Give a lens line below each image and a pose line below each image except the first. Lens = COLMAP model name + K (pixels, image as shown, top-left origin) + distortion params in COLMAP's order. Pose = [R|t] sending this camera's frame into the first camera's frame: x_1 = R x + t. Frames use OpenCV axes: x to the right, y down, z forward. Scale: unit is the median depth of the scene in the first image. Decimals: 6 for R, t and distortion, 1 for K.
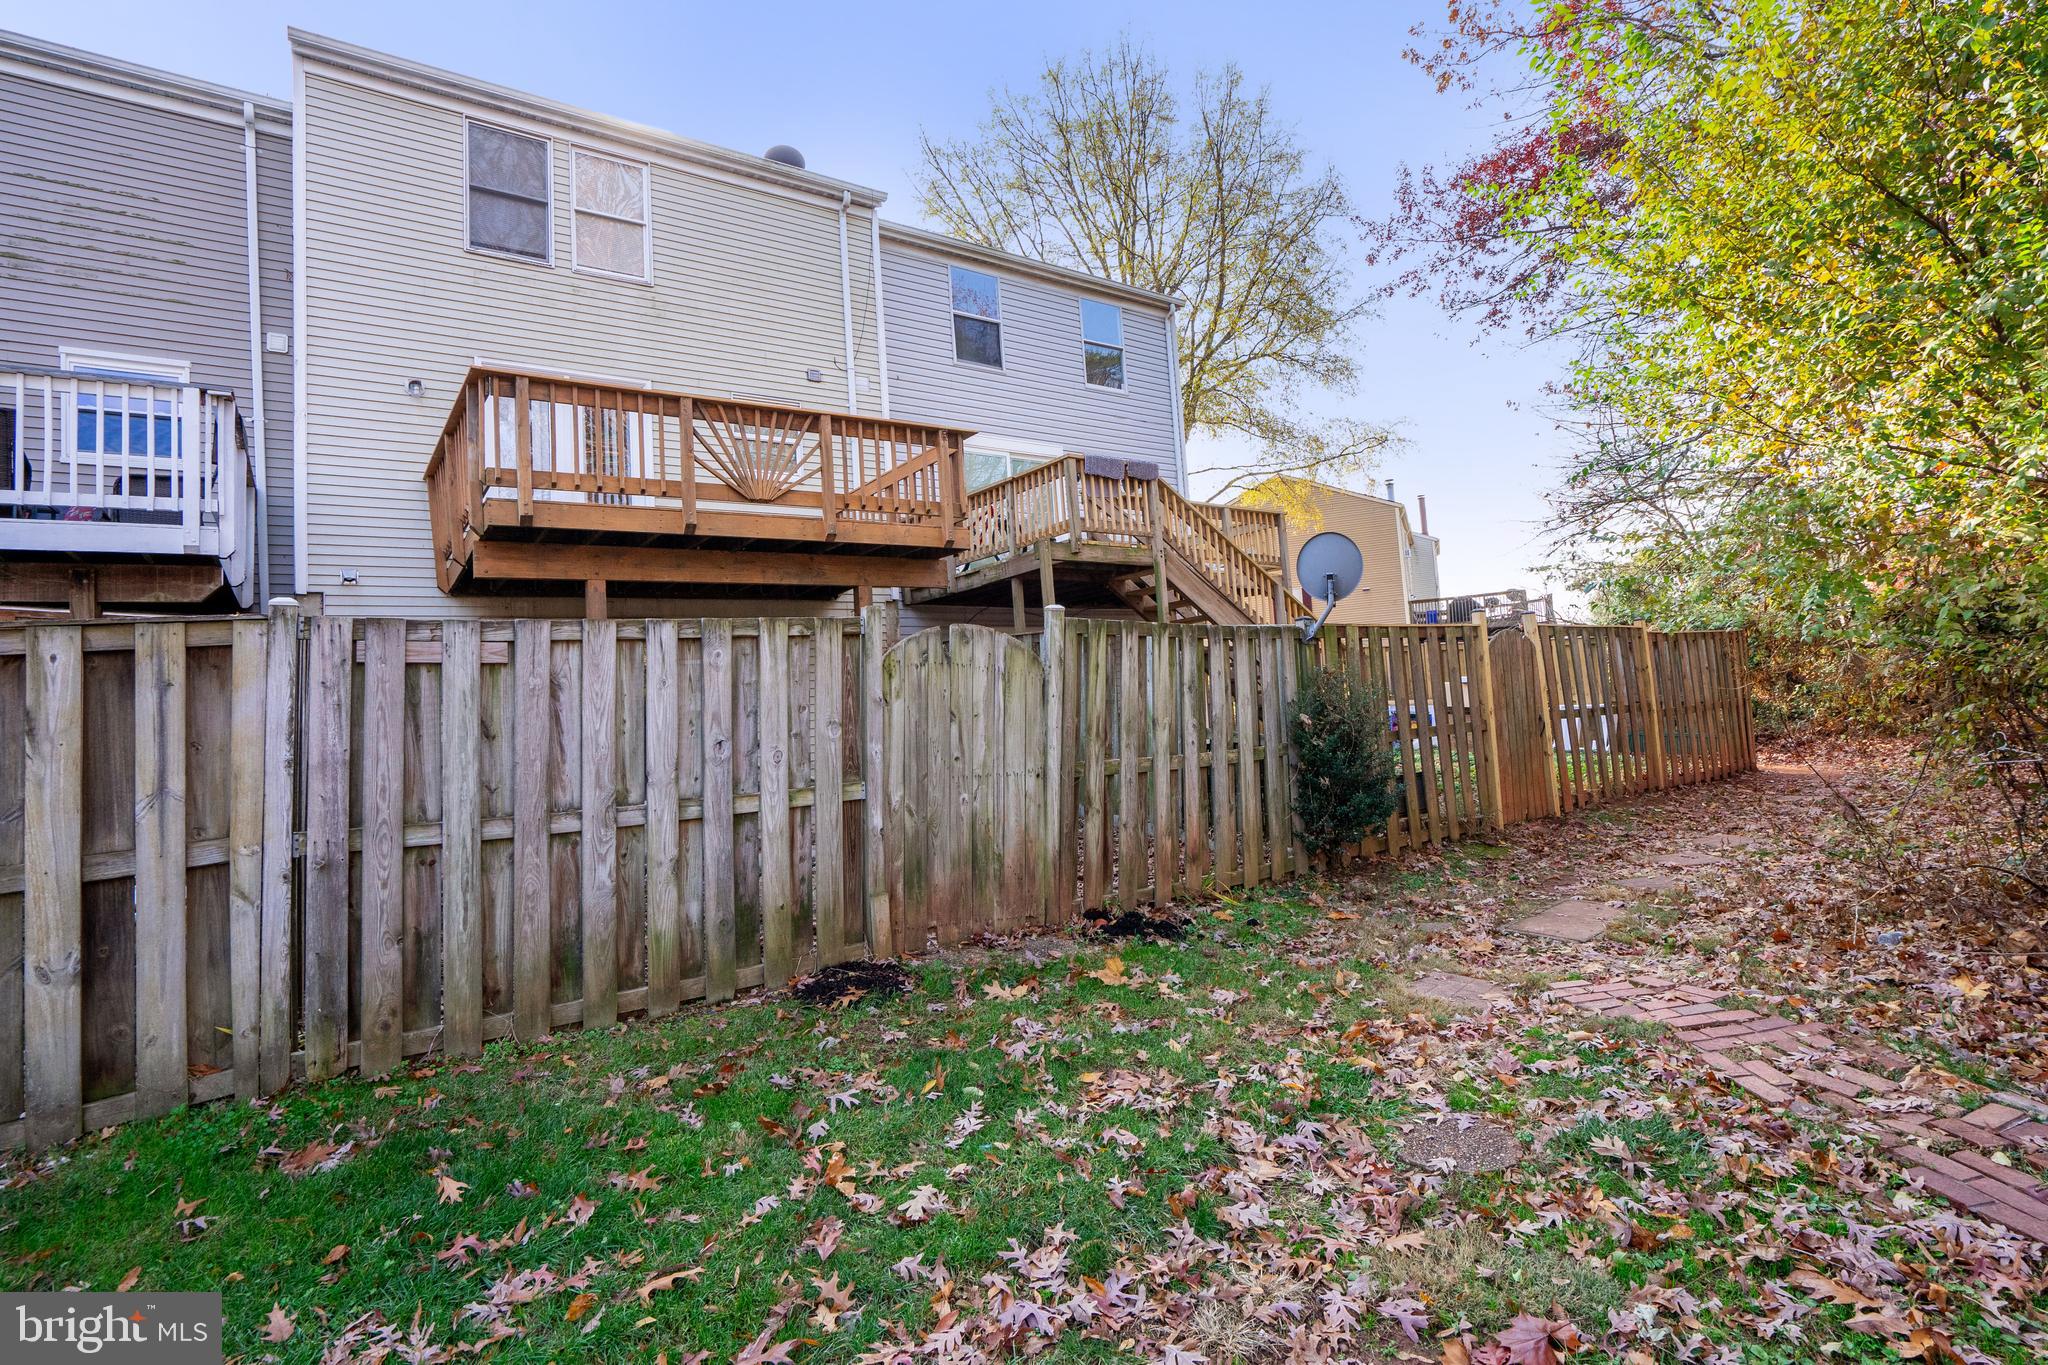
lens RADIAL K [[998.4, 0, 1024.0], [0, 998.4, 682.5], [0, 0, 1]] dist [-0.096587, 0.032367]
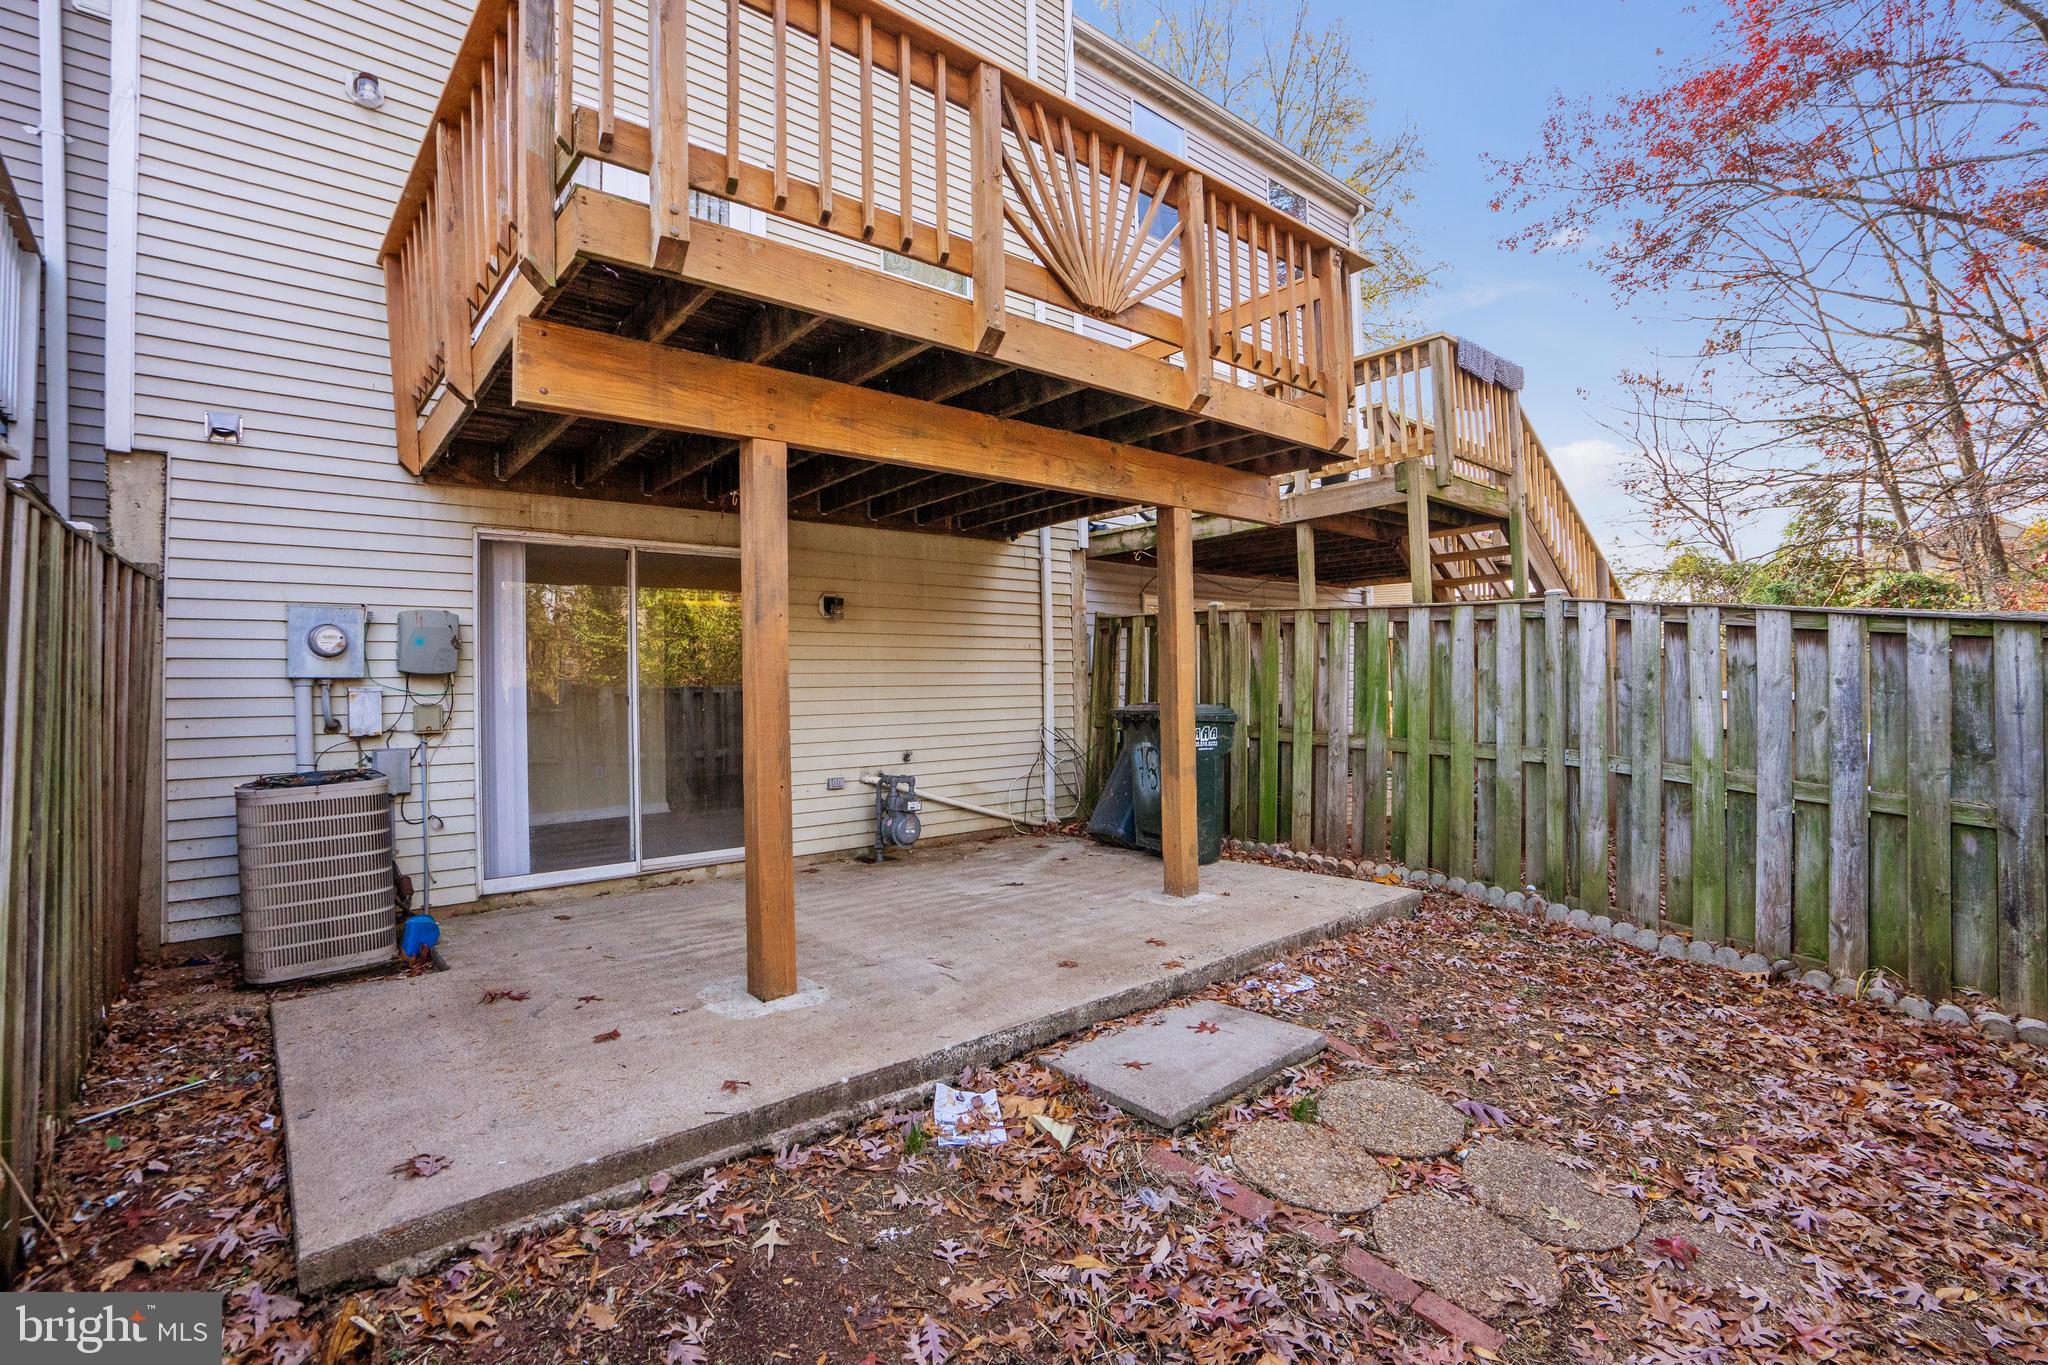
lens RADIAL K [[936.4, 0, 1024.0], [0, 936.4, 682.5], [0, 0, 1]] dist [-0.000976, 0.000037]
pose [[0.995901, 0.045122, 0.078395, -0.322808], [-0.046720, 0.998734, 0.018668, 0.003958], [-0.077453, -0.022254, 0.996748, 0.487462]]
